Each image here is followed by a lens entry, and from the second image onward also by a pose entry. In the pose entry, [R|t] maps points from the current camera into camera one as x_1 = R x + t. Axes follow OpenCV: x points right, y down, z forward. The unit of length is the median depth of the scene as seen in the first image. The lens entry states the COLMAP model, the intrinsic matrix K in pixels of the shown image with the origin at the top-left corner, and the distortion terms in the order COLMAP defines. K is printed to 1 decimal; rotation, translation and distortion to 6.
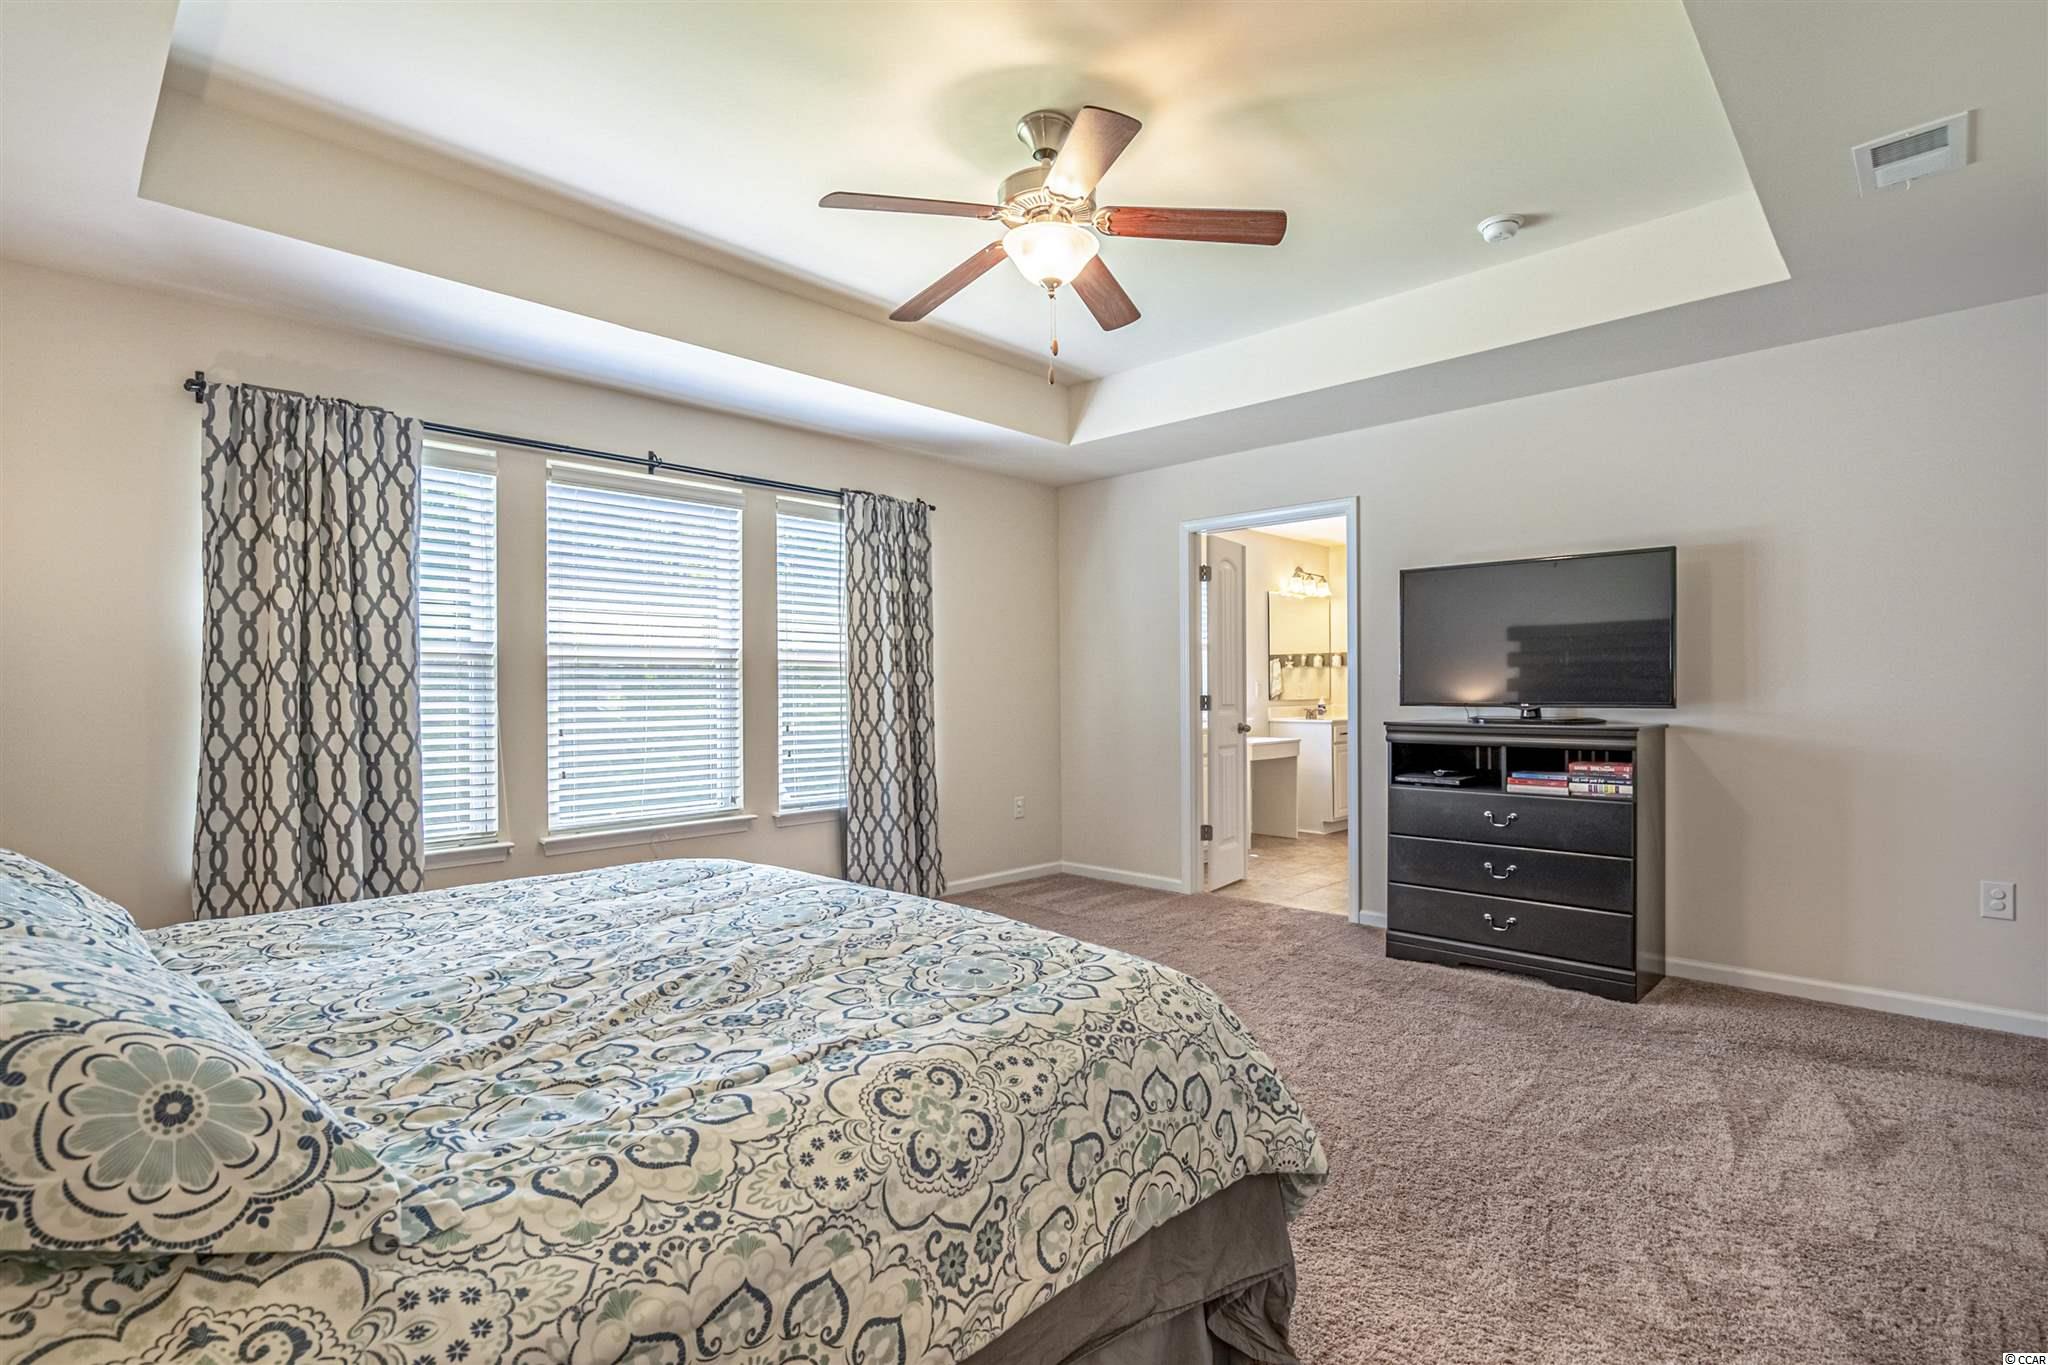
lens RADIAL K [[974.0, 0, 1030.7], [0, 974.0, 696.6], [0, 0, 1]] dist [-0.001784, 0.000321]
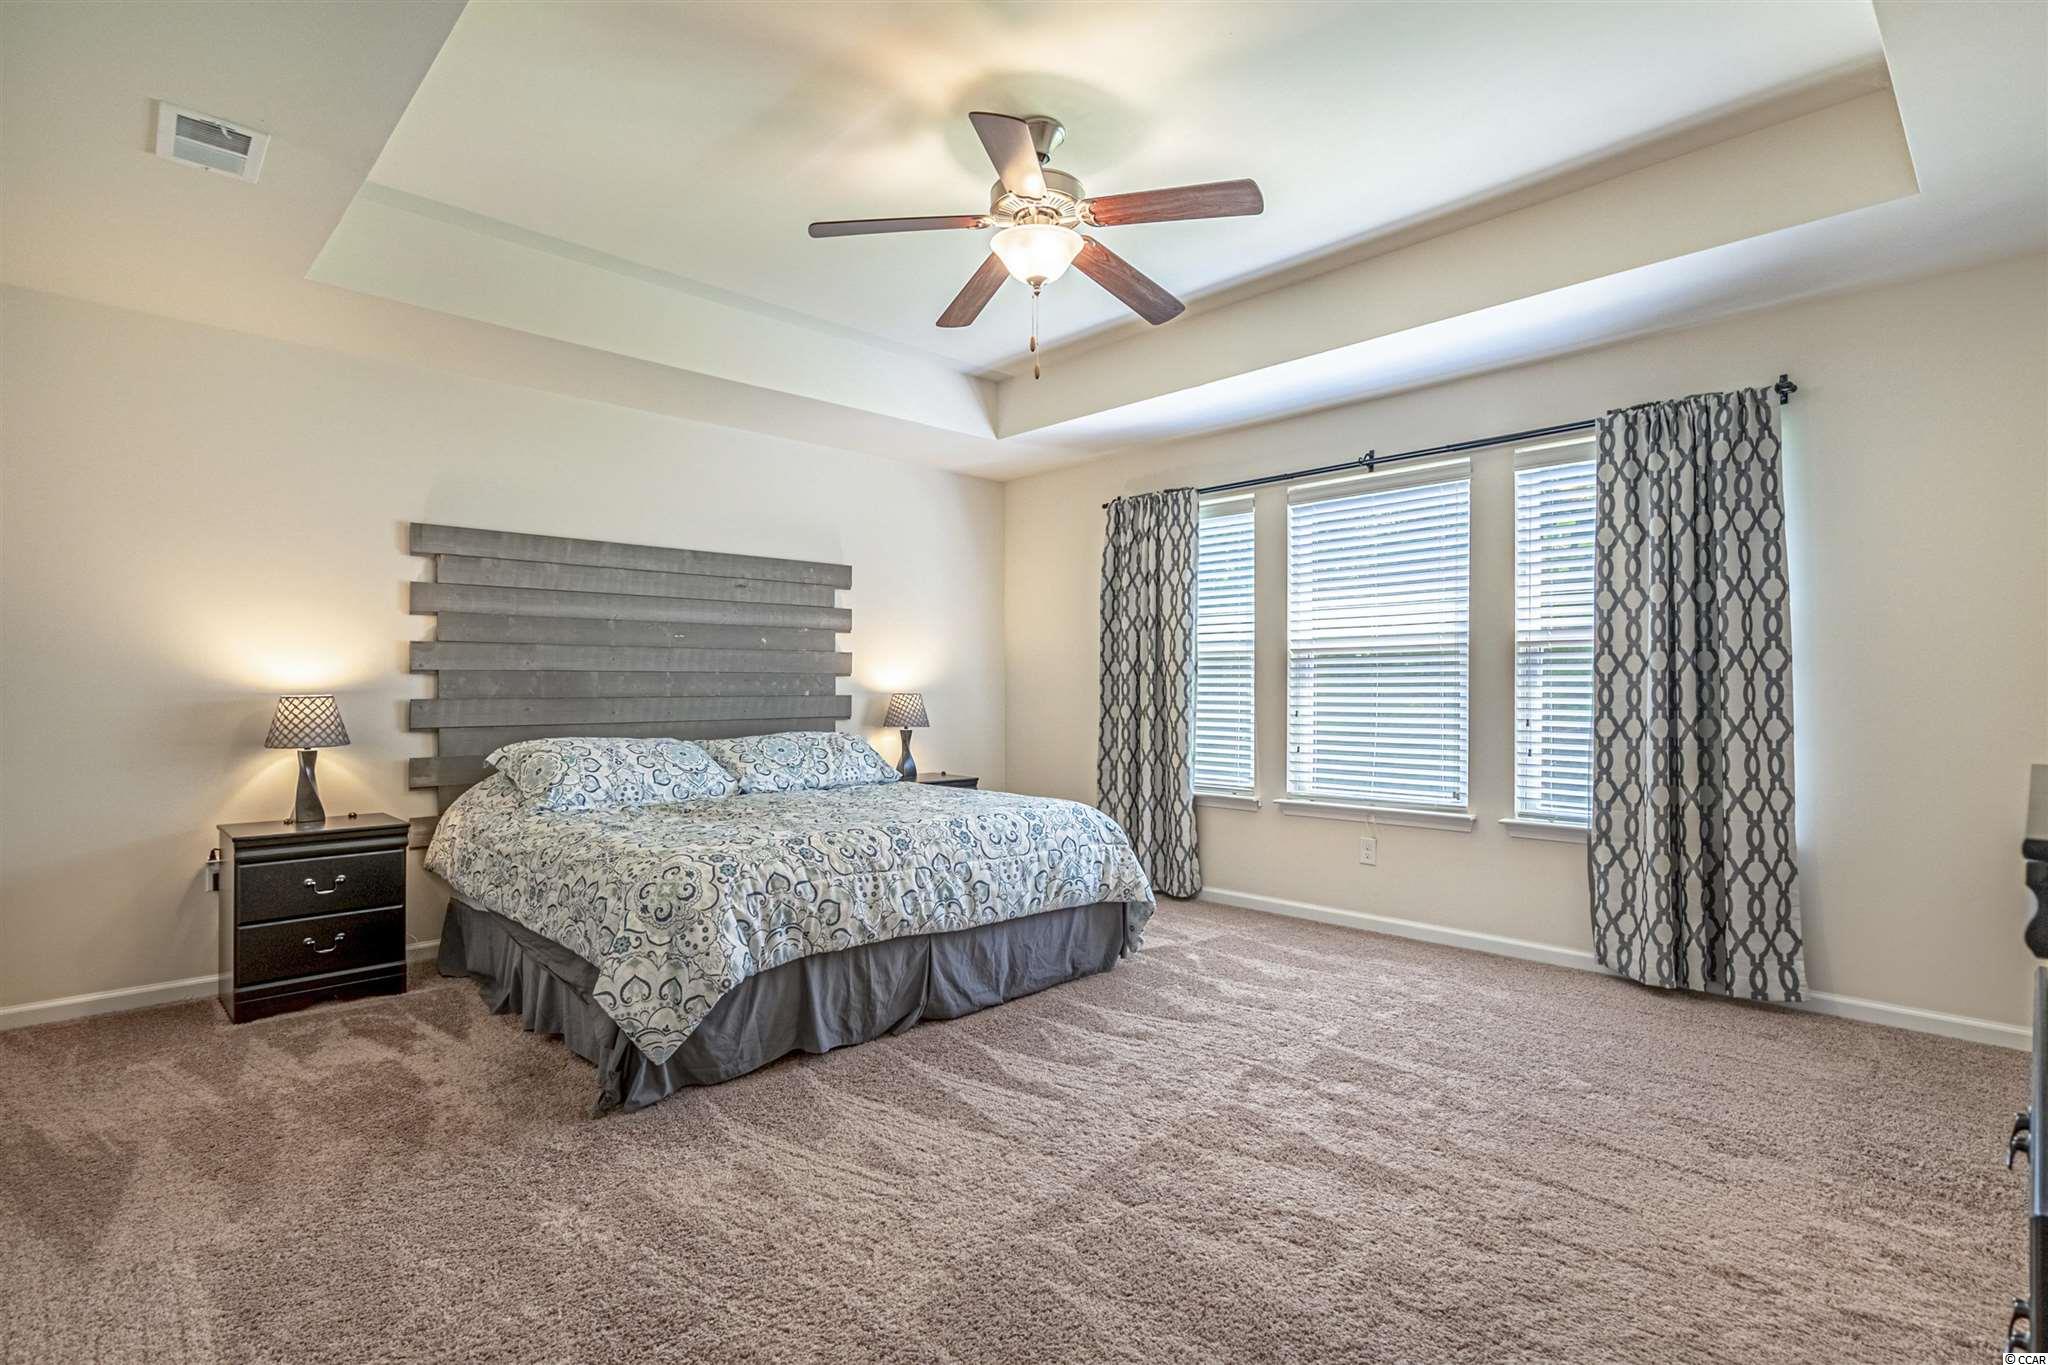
lens RADIAL K [[989.0, 0, 1030.7], [0, 989.0, 678.7], [0, 0, 1]] dist [-0.000829, 0.000064]
pose [[-0.012953, -0.003708, -0.999909, 0.636692], [-0.002692, 0.999990, -0.003673, -0.000763], [0.999912, 0.002644, -0.012963, 0.605709]]
